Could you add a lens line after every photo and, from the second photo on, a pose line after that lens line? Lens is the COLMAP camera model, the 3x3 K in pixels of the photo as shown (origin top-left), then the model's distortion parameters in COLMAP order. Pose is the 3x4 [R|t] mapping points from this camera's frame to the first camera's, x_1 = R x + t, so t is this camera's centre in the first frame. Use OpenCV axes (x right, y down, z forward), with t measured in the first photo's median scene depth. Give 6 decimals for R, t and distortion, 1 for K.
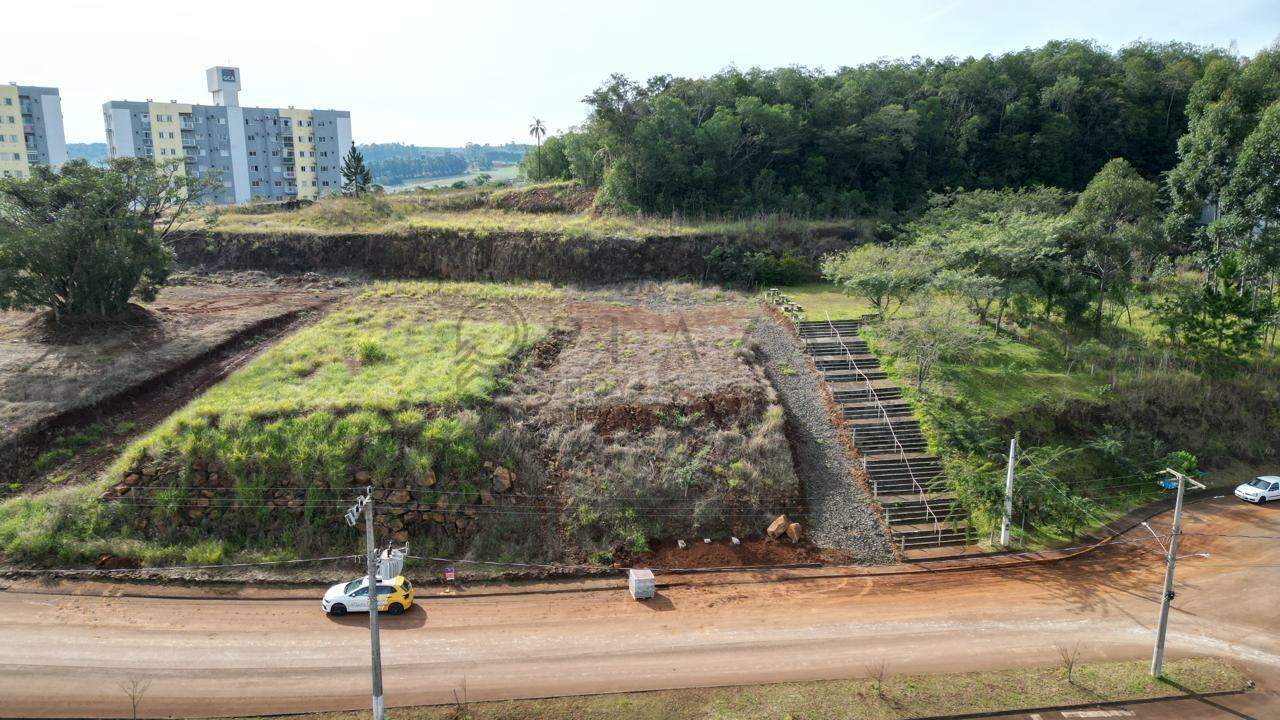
lens RADIAL K [[888.9, 0, 637.9], [0, 888.9, 361.6], [0, 0, 1]] dist [0.064908, -0.055278]
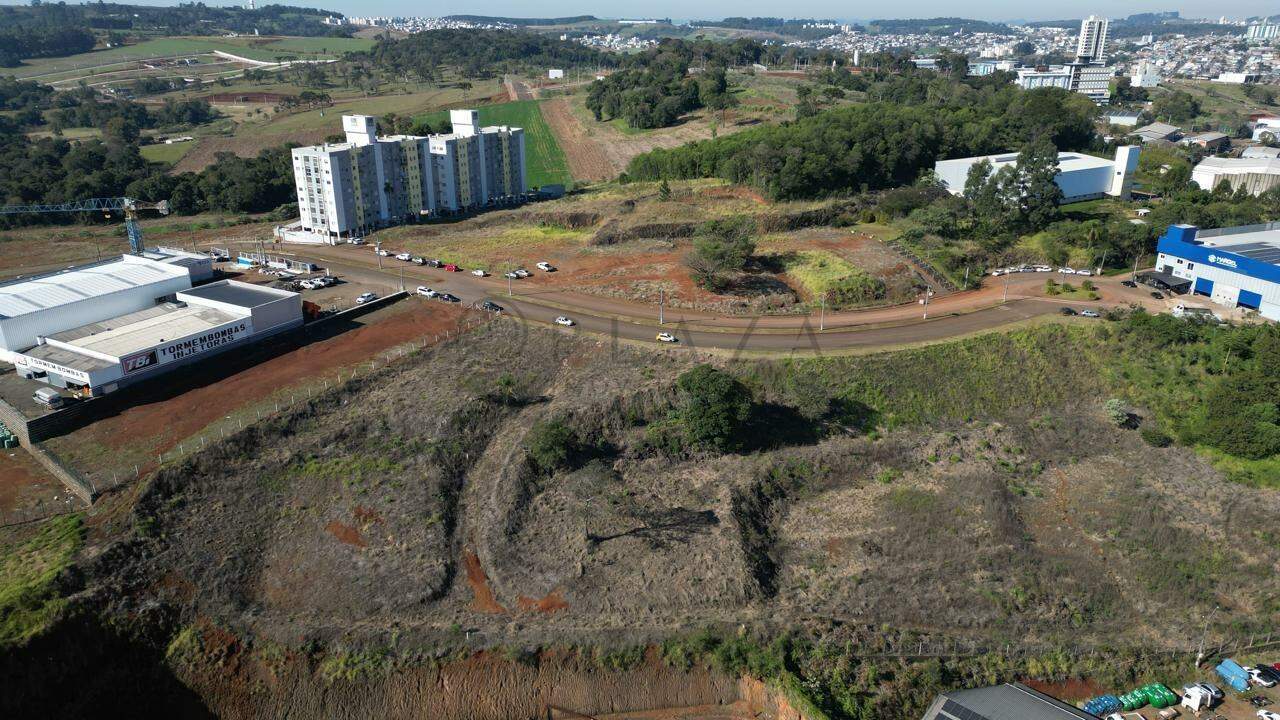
lens RADIAL K [[883.9, 0, 640.0], [0, 883.9, 360.0], [0, 0, 1]] dist [0.090894, -0.090722]
pose [[0.907768, -0.145483, 0.393436, -2.881529], [0.084235, 0.982047, 0.168782, -0.352105], [-0.410928, -0.120074, 0.903726, -2.480392]]
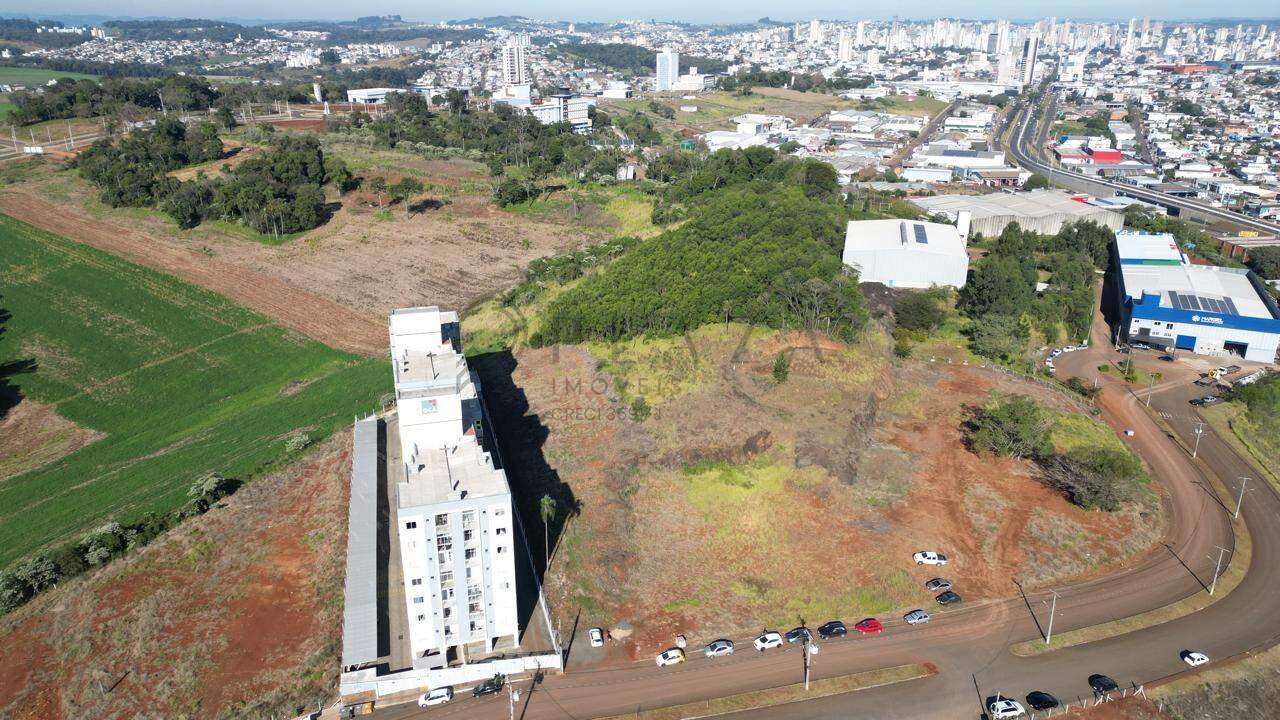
lens RADIAL K [[888.9, 0, 637.9], [0, 888.9, 361.6], [0, 0, 1]] dist [0.064908, -0.055278]
pose [[0.351508, -0.332881, 0.875004, -4.070900], [0.194522, 0.940220, 0.279548, -1.603925], [-0.915753, 0.071944, 0.395248, 1.180601]]
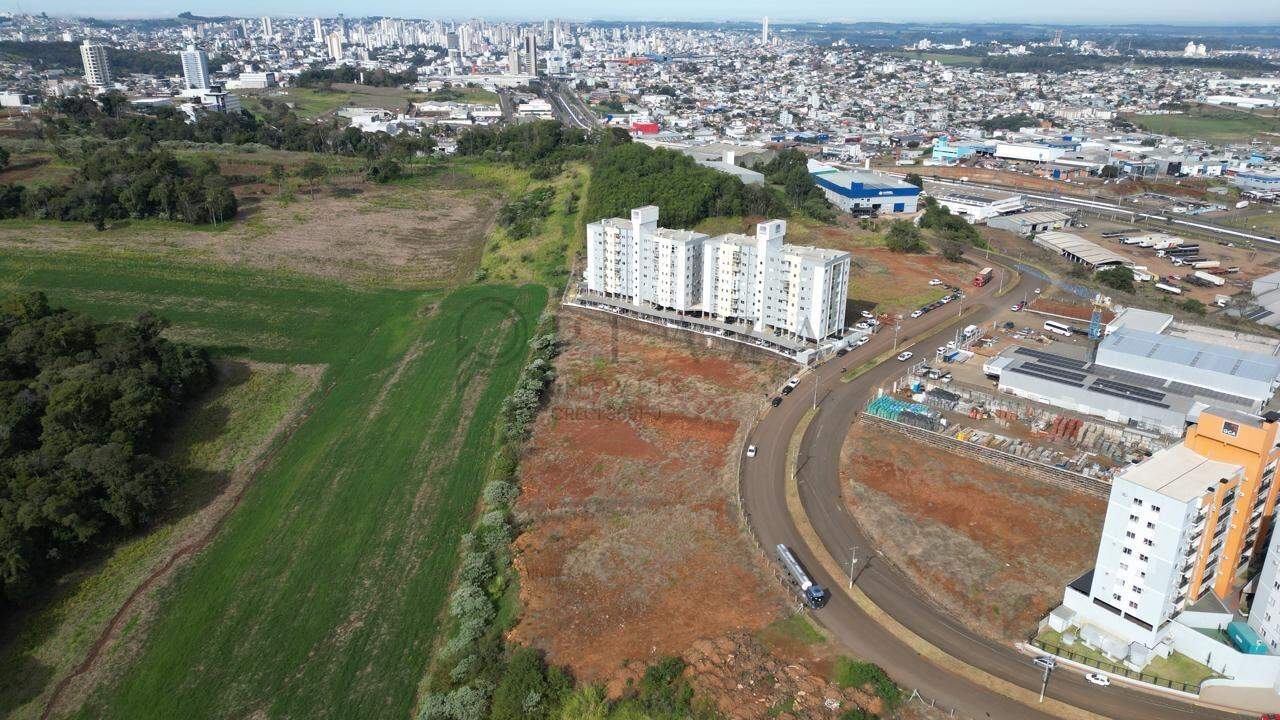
lens RADIAL K [[888.9, 0, 637.9], [0, 888.9, 361.6], [0, 0, 1]] dist [0.064908, -0.055278]
pose [[-0.230655, -0.348006, 0.908675, -6.564034], [0.201678, 0.896478, 0.394529, -2.304185], [-0.951905, 0.274260, -0.136592, 4.201819]]
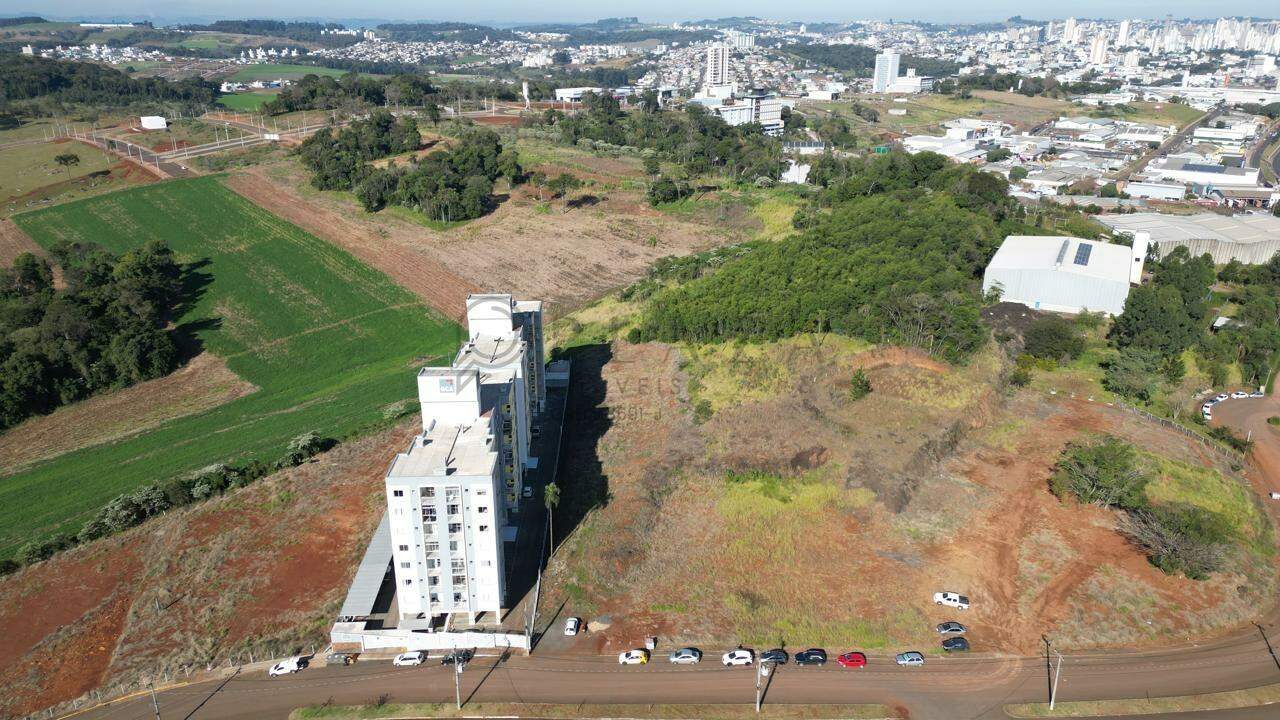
lens RADIAL K [[888.9, 0, 637.9], [0, 888.9, 361.6], [0, 0, 1]] dist [0.064908, -0.055278]
pose [[0.568506, -0.291939, 0.769137, -3.830042], [0.171196, 0.956433, 0.236491, -1.501864], [-0.804669, -0.002773, 0.593717, 0.702997]]
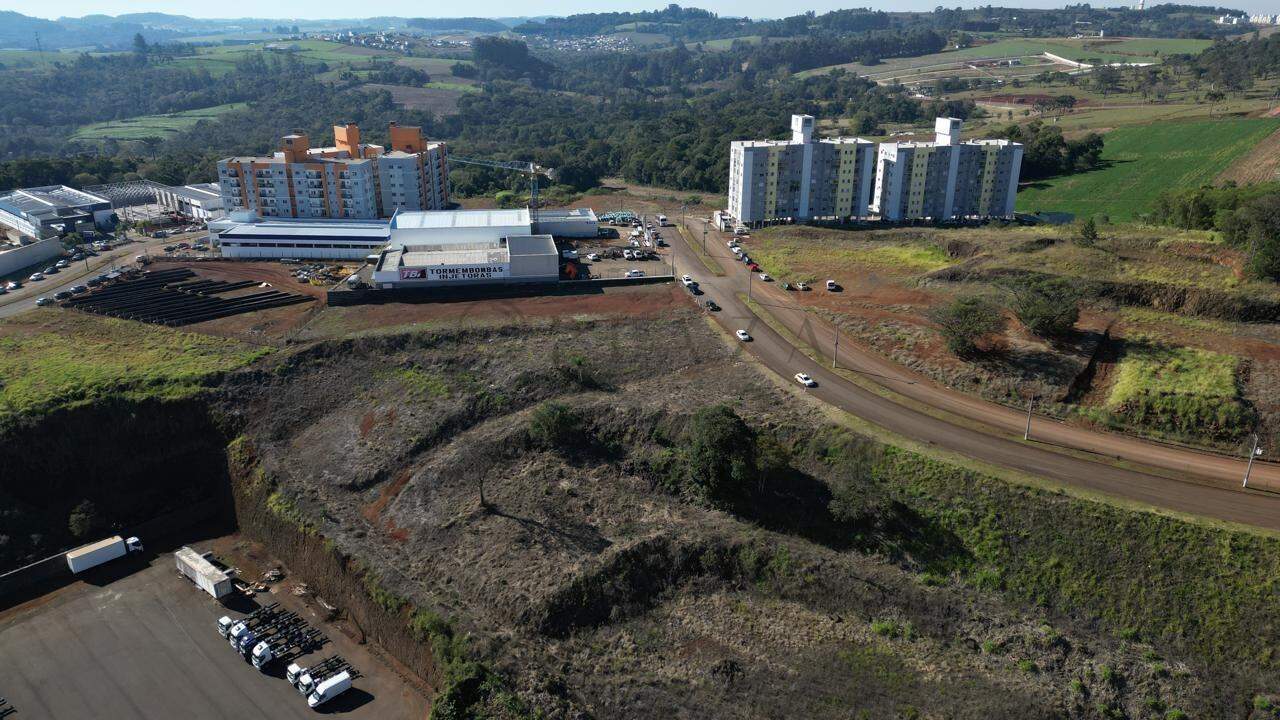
lens RADIAL K [[888.9, 0, 637.9], [0, 888.9, 361.6], [0, 0, 1]] dist [0.064908, -0.055278]
pose [[0.894299, 0.156520, -0.419203, -0.679591], [-0.091091, 0.980892, 0.171913, -0.385124], [0.438100, -0.115556, 0.891468, -2.380818]]
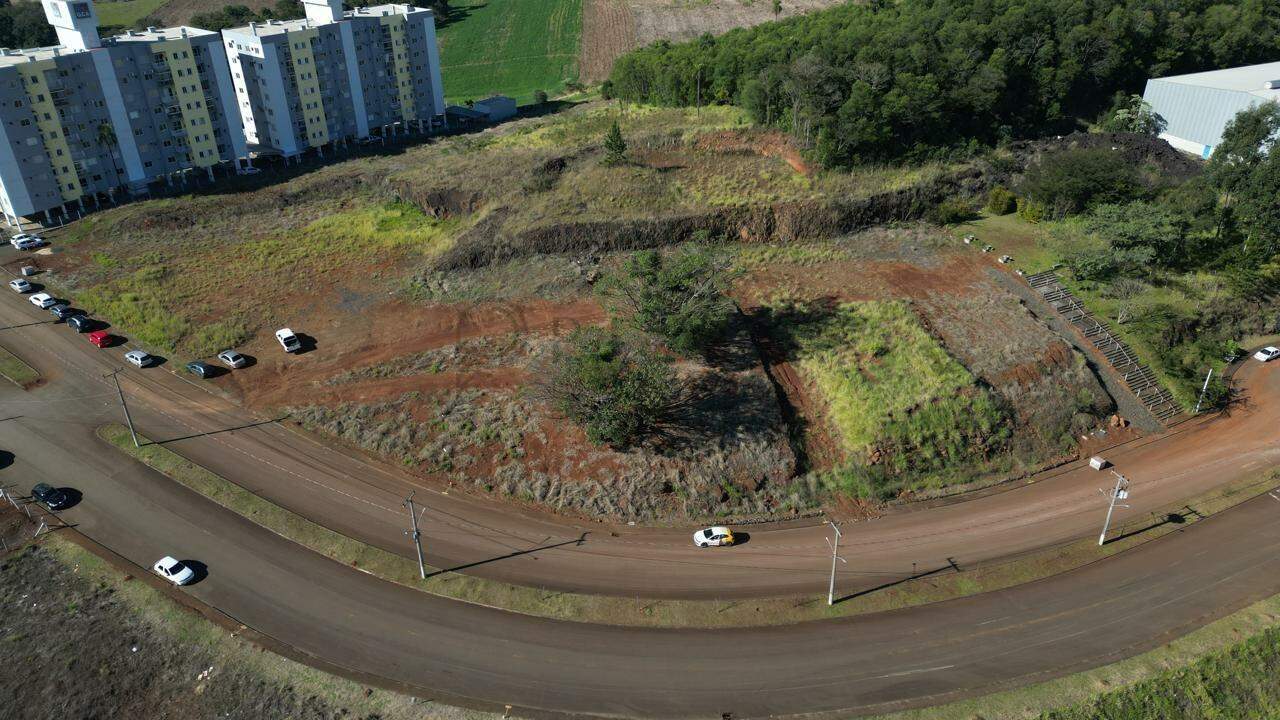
lens RADIAL K [[888.9, 0, 637.9], [0, 888.9, 361.6], [0, 0, 1]] dist [0.064908, -0.055278]
pose [[0.959128, -0.148979, 0.240579, -1.340716], [0.067760, 0.946369, 0.315901, -0.665340], [-0.274739, -0.286688, 0.917784, -0.620511]]
